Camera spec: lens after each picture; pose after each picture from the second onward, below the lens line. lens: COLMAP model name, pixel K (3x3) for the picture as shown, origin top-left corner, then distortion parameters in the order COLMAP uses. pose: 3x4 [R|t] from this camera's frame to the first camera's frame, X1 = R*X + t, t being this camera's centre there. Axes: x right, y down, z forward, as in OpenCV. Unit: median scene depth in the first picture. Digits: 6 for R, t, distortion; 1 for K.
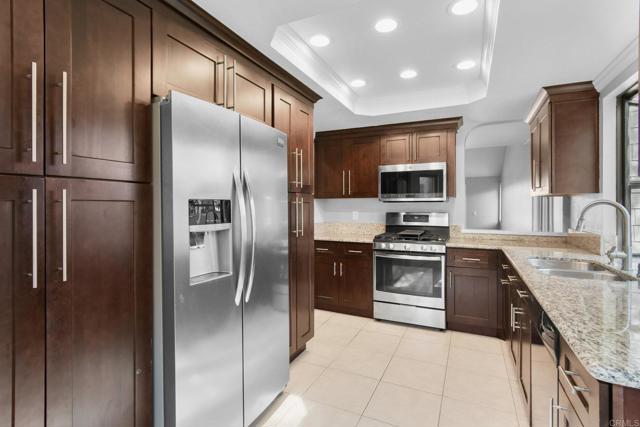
lens RADIAL K [[313.2, 0, 320.0], [0, 313.2, 213.5], [0, 0, 1]] dist [-0.001519, -0.000402]
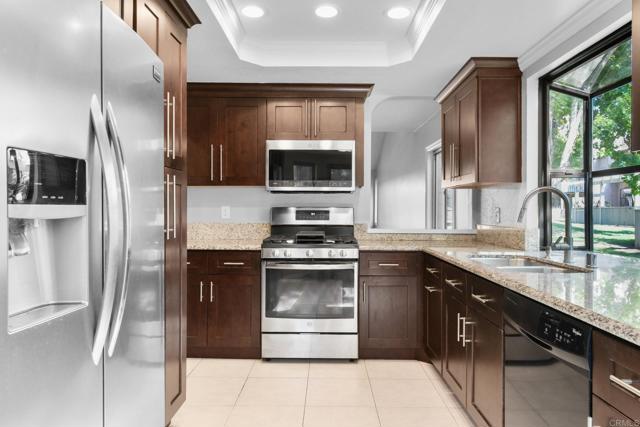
lens RADIAL K [[419.4, 0, 320.0], [0, 419.4, 213.5], [0, 0, 1]] dist [0.004005, 0.000574]
pose [[0.906306, 0.000938, 0.422620, -0.114691], [0.004037, 0.999933, -0.010877, 0.026504], [-0.422602, 0.011564, 0.906242, 0.107362]]
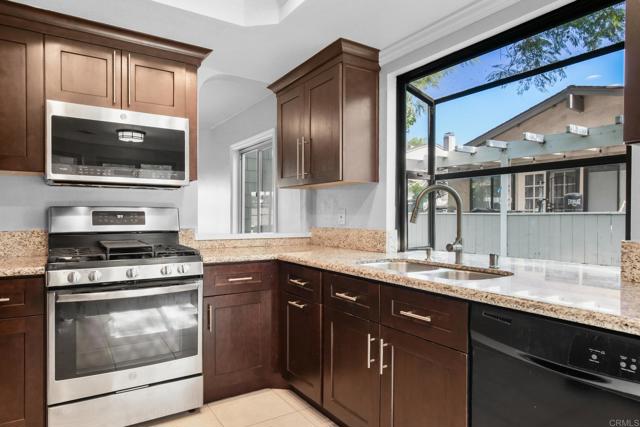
lens RADIAL K [[394.7, 0, 317.0], [0, 394.7, 221.6], [0, 0, 1]] dist [0.002378, -0.000300]
pose [[0.518361, -0.009479, 0.855109, -0.108462], [0.014356, 0.999894, 0.002381, 0.029392], [-0.855041, 0.011041, 0.518442, 0.430384]]
